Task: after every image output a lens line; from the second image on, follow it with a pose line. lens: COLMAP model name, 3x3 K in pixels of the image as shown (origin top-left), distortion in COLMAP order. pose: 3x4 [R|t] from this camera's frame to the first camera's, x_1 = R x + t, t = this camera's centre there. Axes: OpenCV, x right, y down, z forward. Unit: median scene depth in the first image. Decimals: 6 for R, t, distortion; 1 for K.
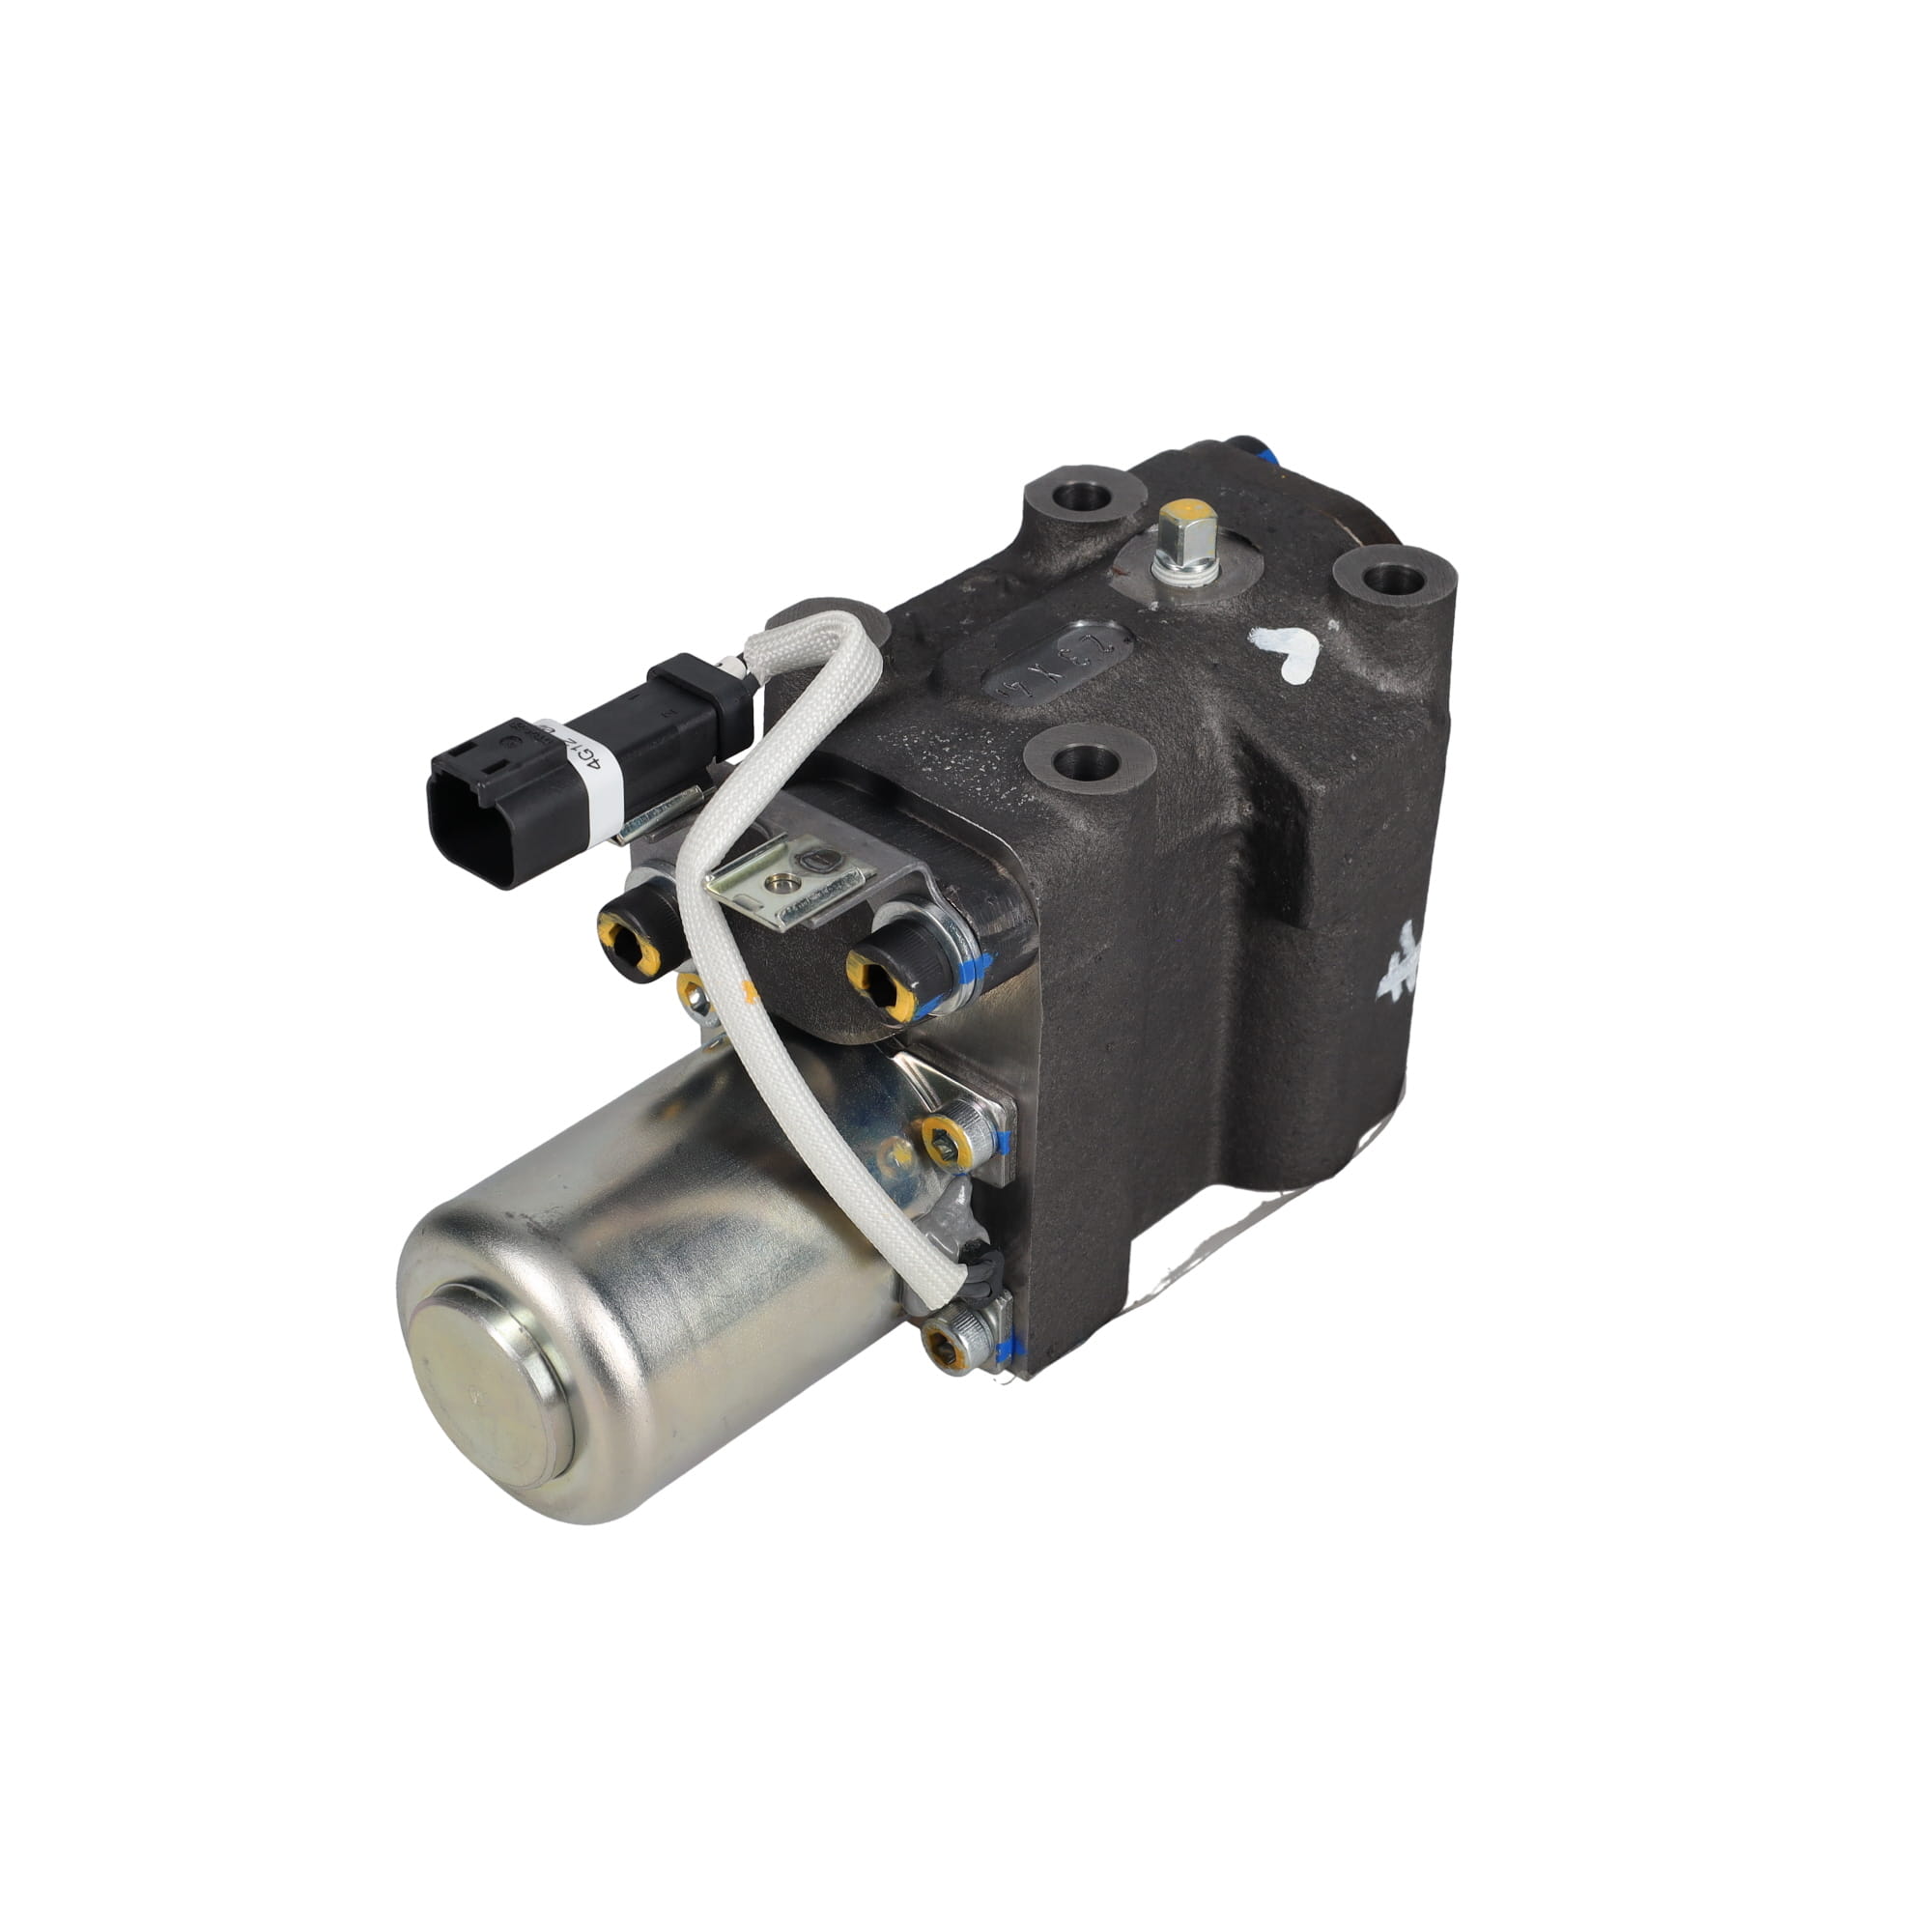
lens RADIAL K [[3679.5, 0, 966.0], [0, 3679.5, 966.0], [0, 0, 1]] dist [0.486187, 0.007457]
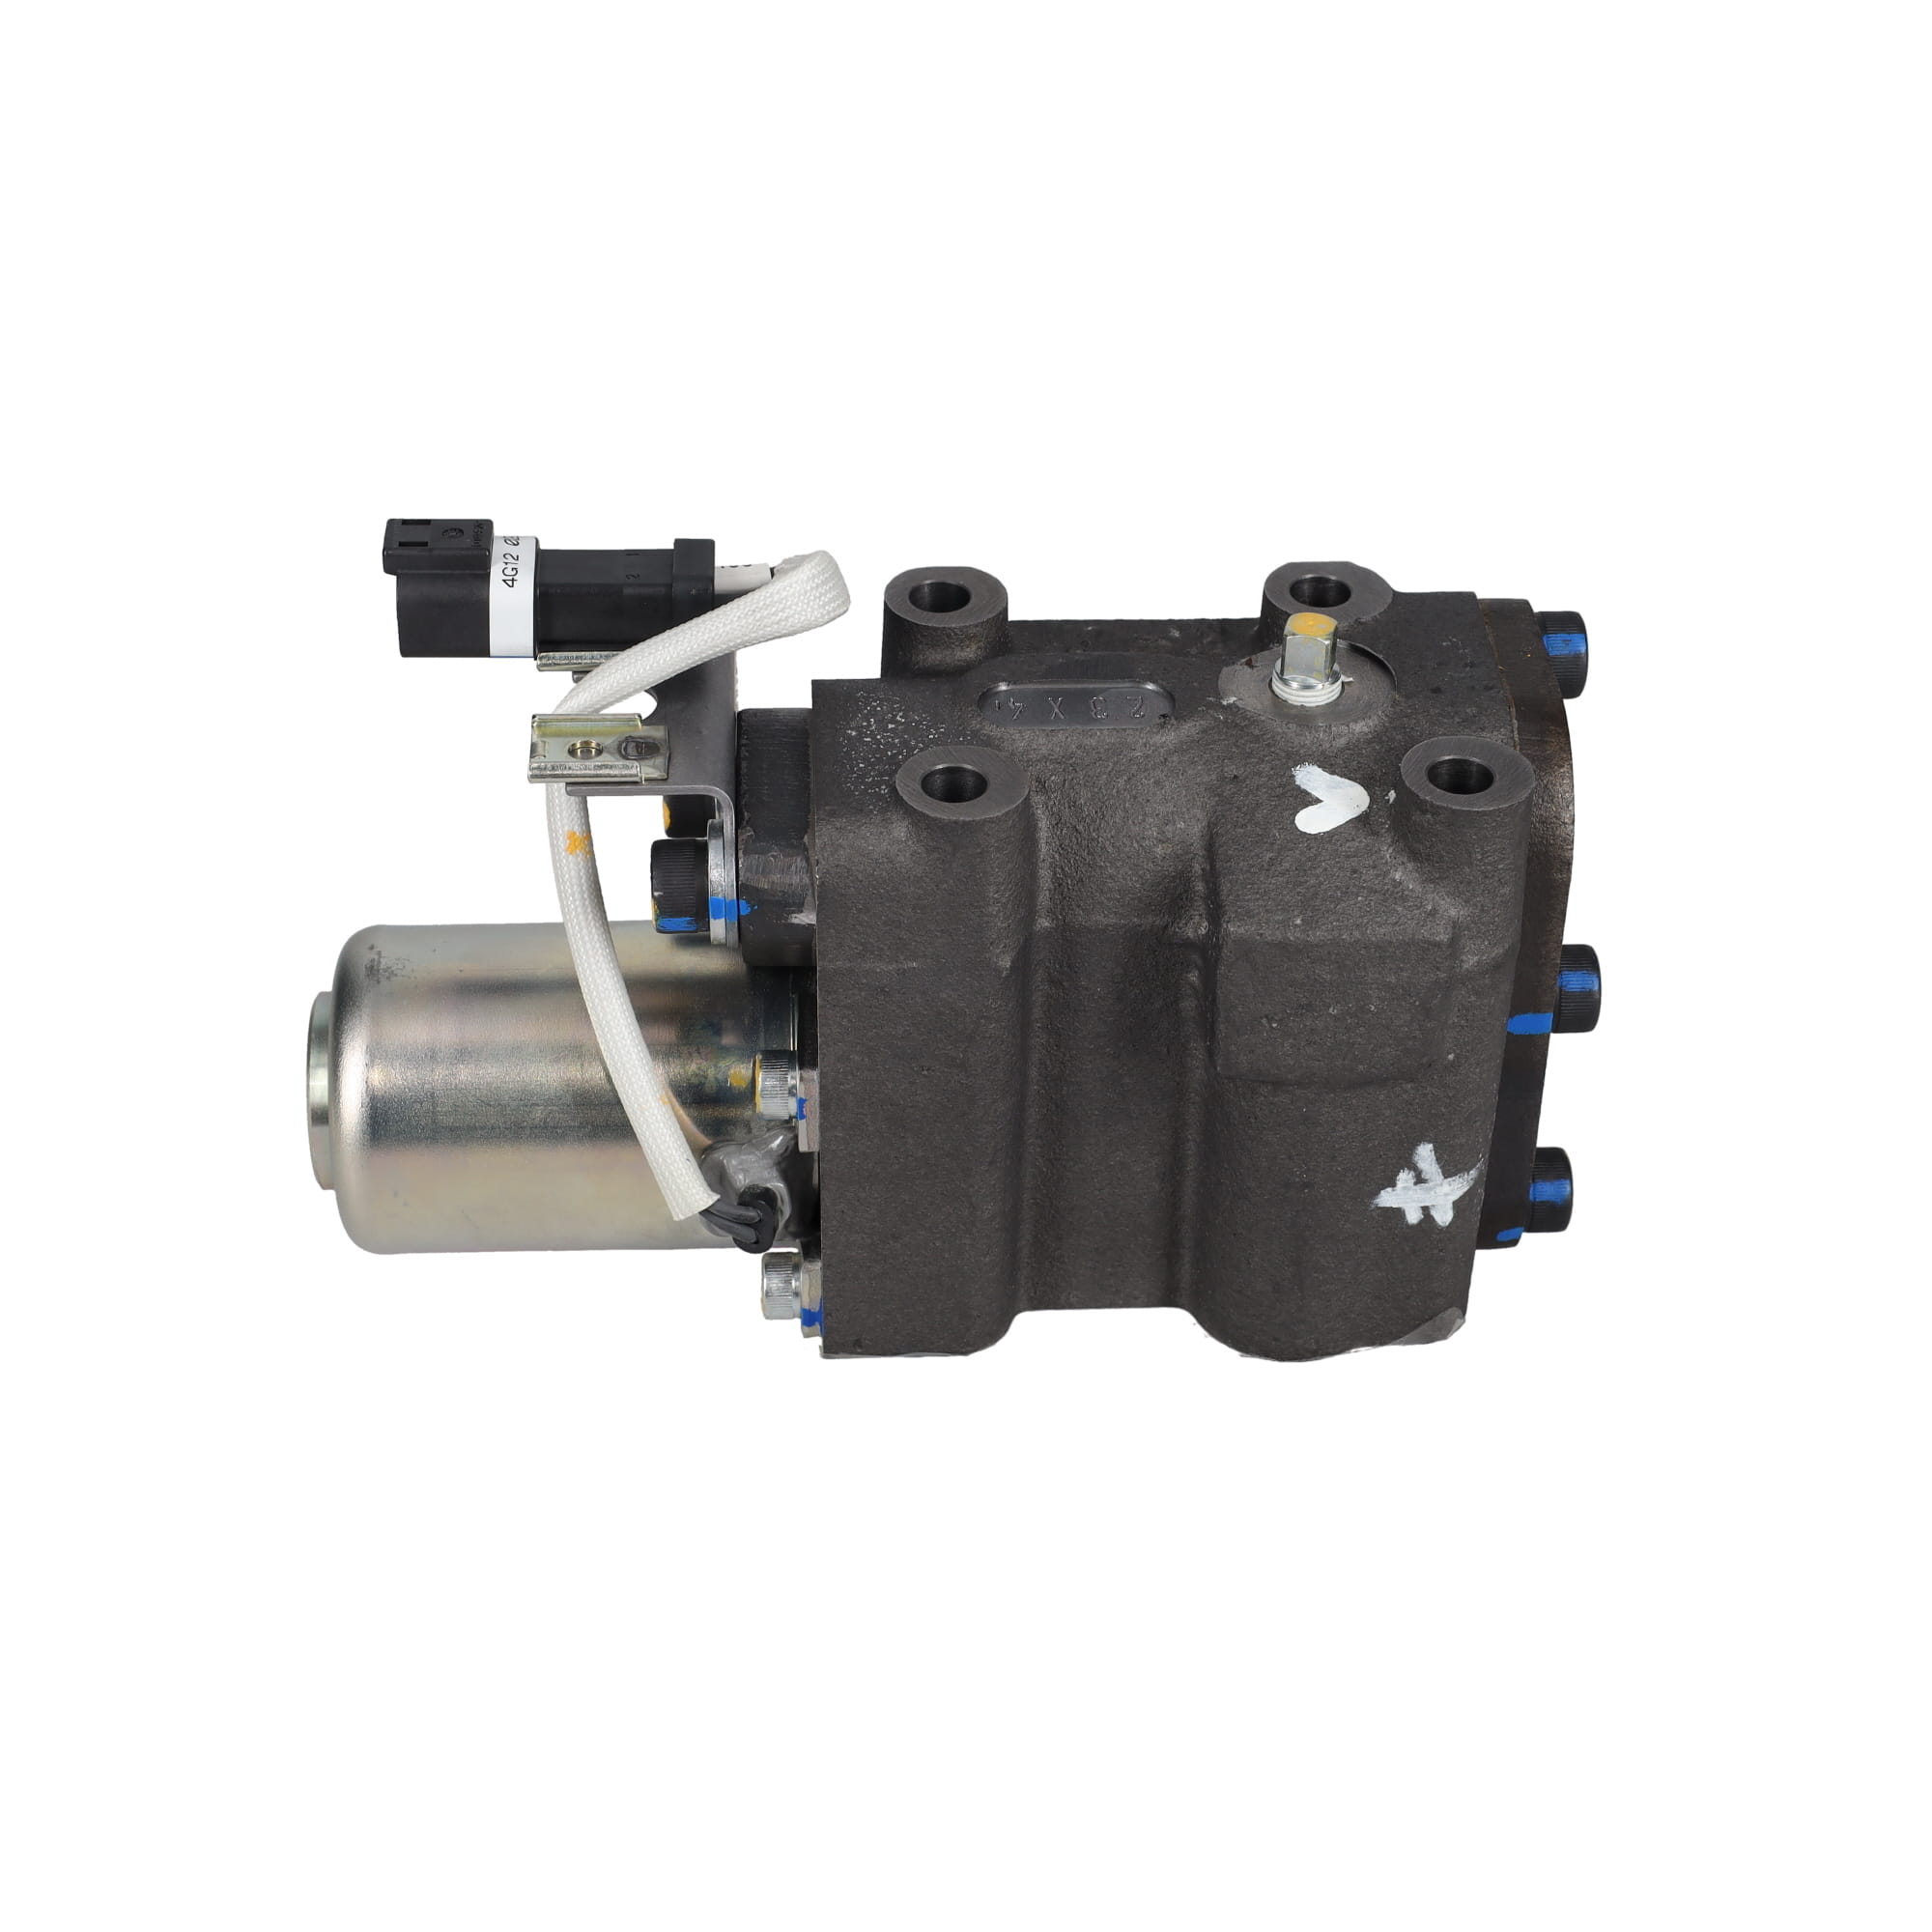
lens RADIAL K [[3585.3, 0, 966.0], [0, 3585.3, 966.0], [0, 0, 1]] dist [0.221378, -0.011905]
pose [[0.711388, 0.410198, -0.570670, 0.560728], [-0.414345, 0.900660, 0.130879, -0.128443], [0.567666, 0.143349, 0.810683, 0.214343]]
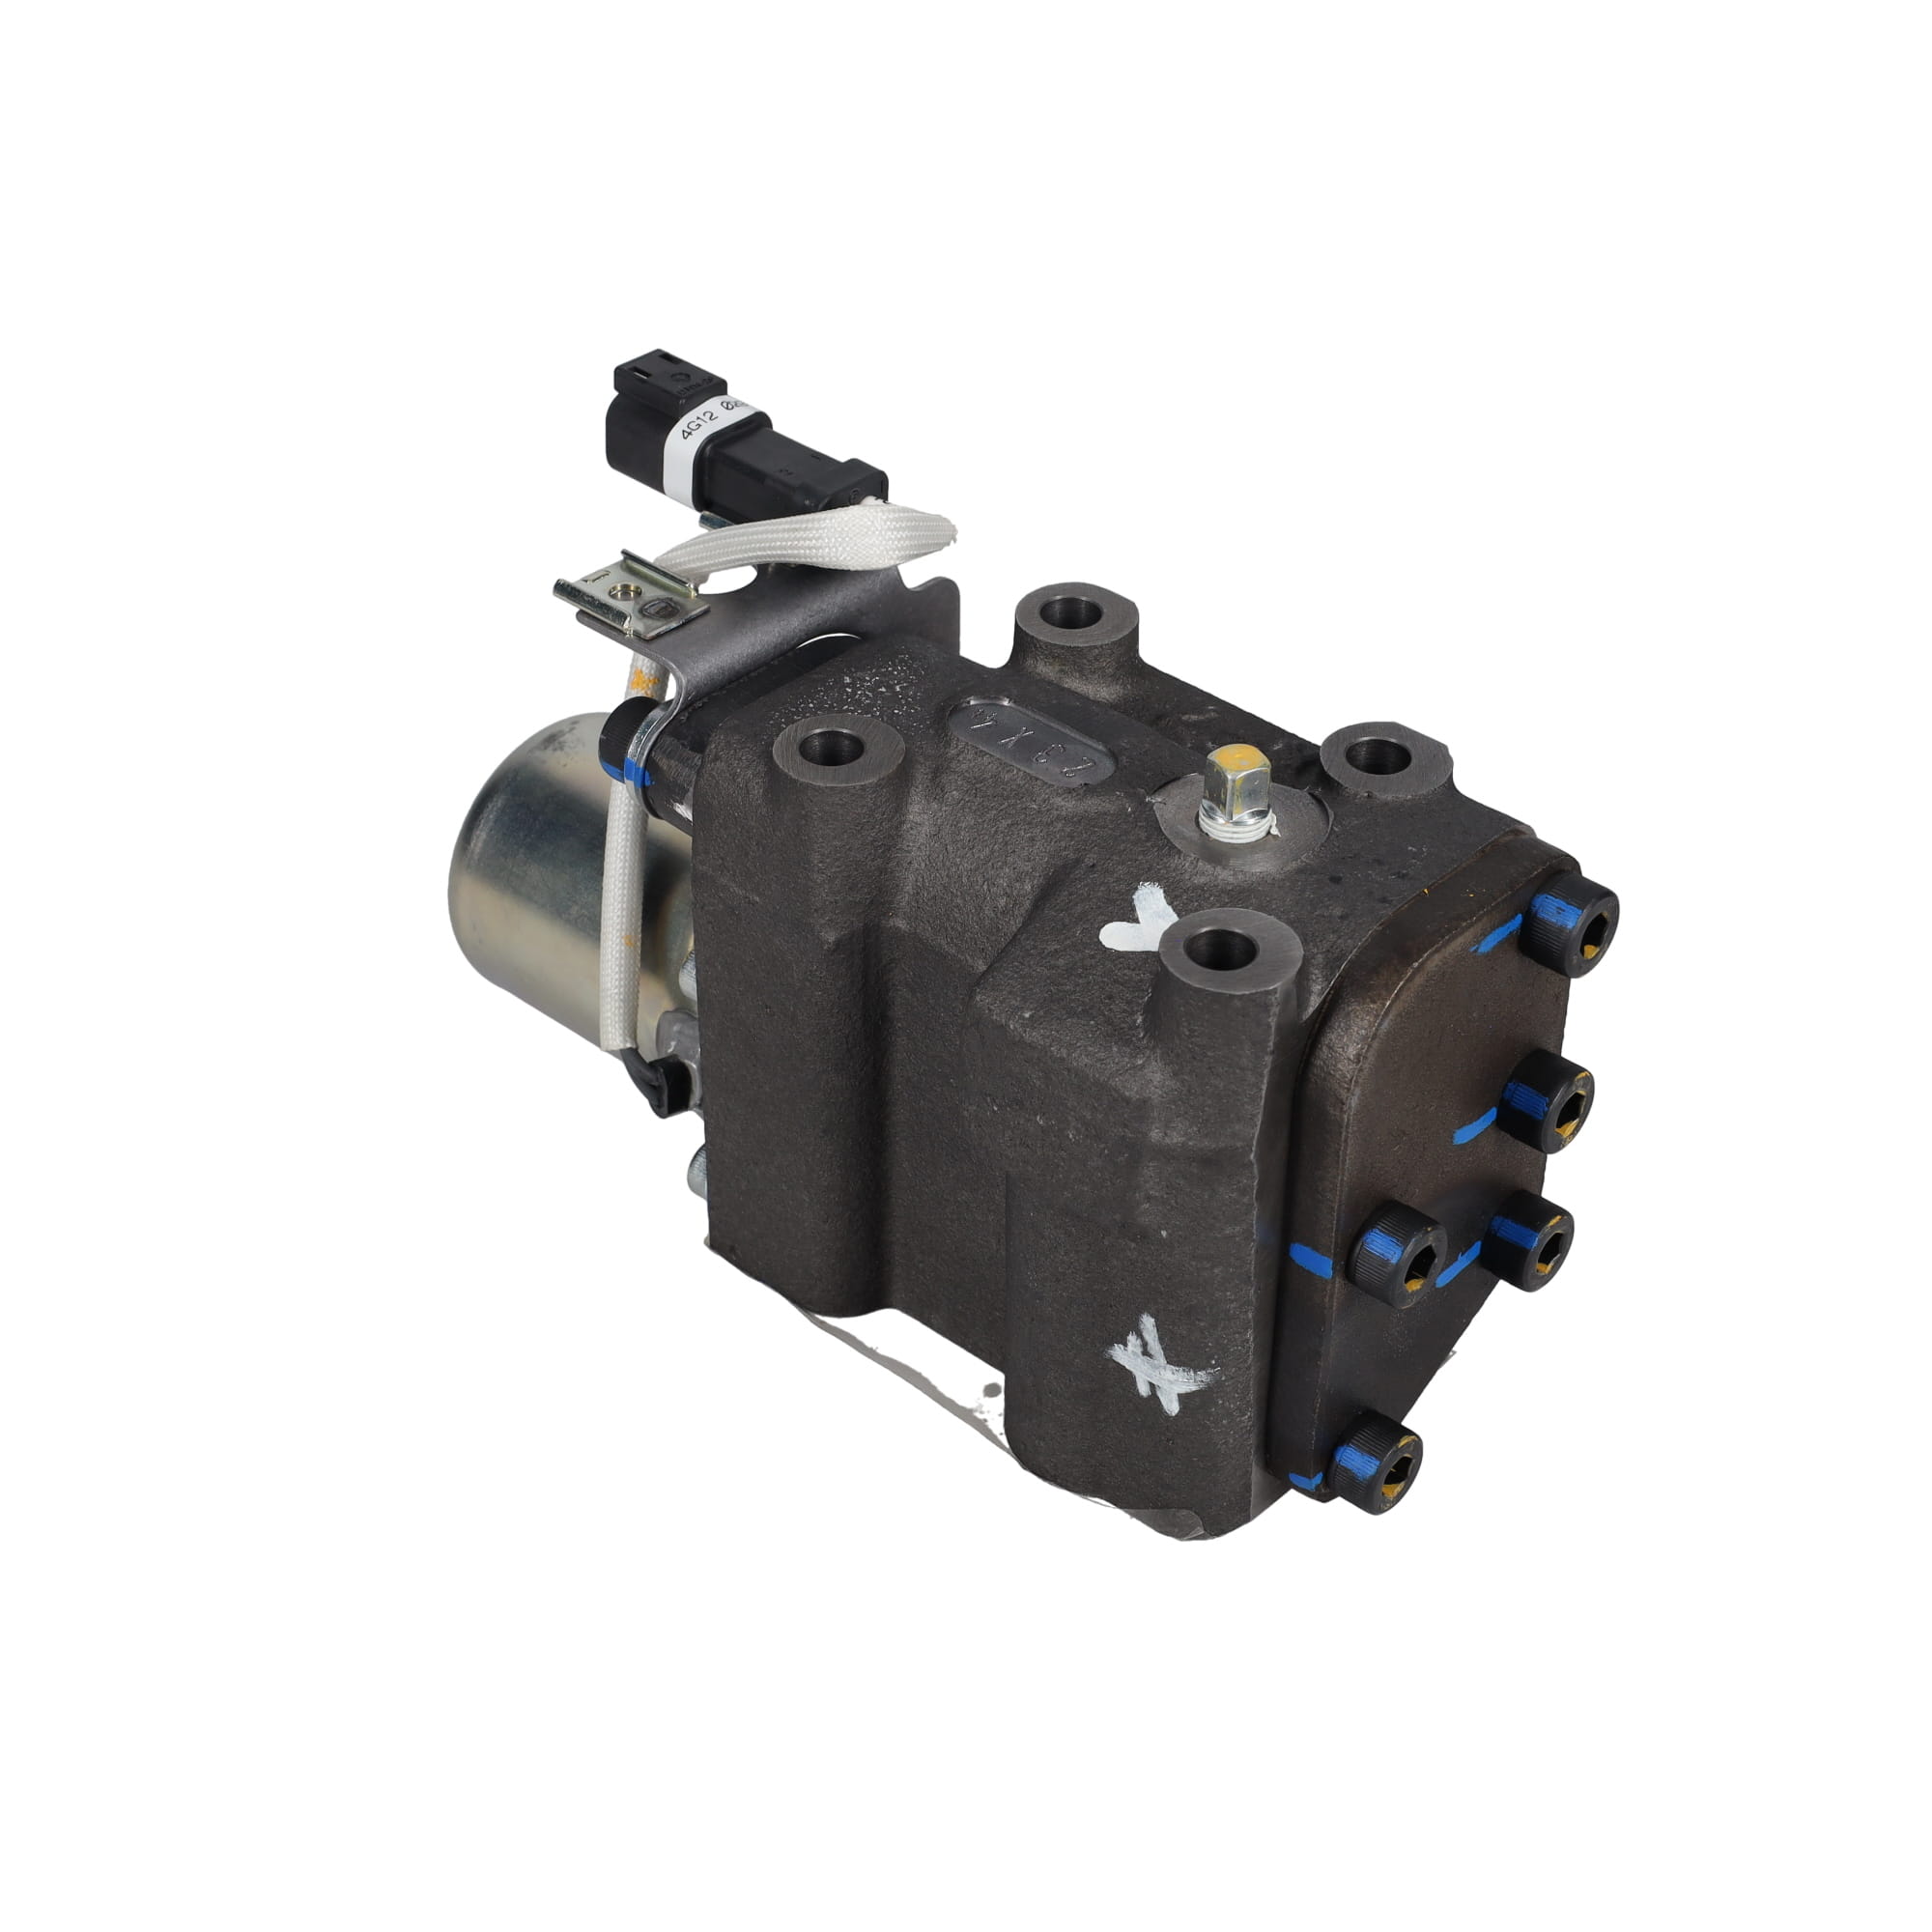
lens RADIAL K [[3585.3, 0, 966.0], [0, 3585.3, 966.0], [0, 0, 1]] dist [0.221378, -0.011905]
pose [[0.011182, 0.581581, -0.813411, 0.799149], [-0.597484, 0.656163, 0.460937, -0.452642], [0.801803, 0.480846, 0.354823, 0.662725]]
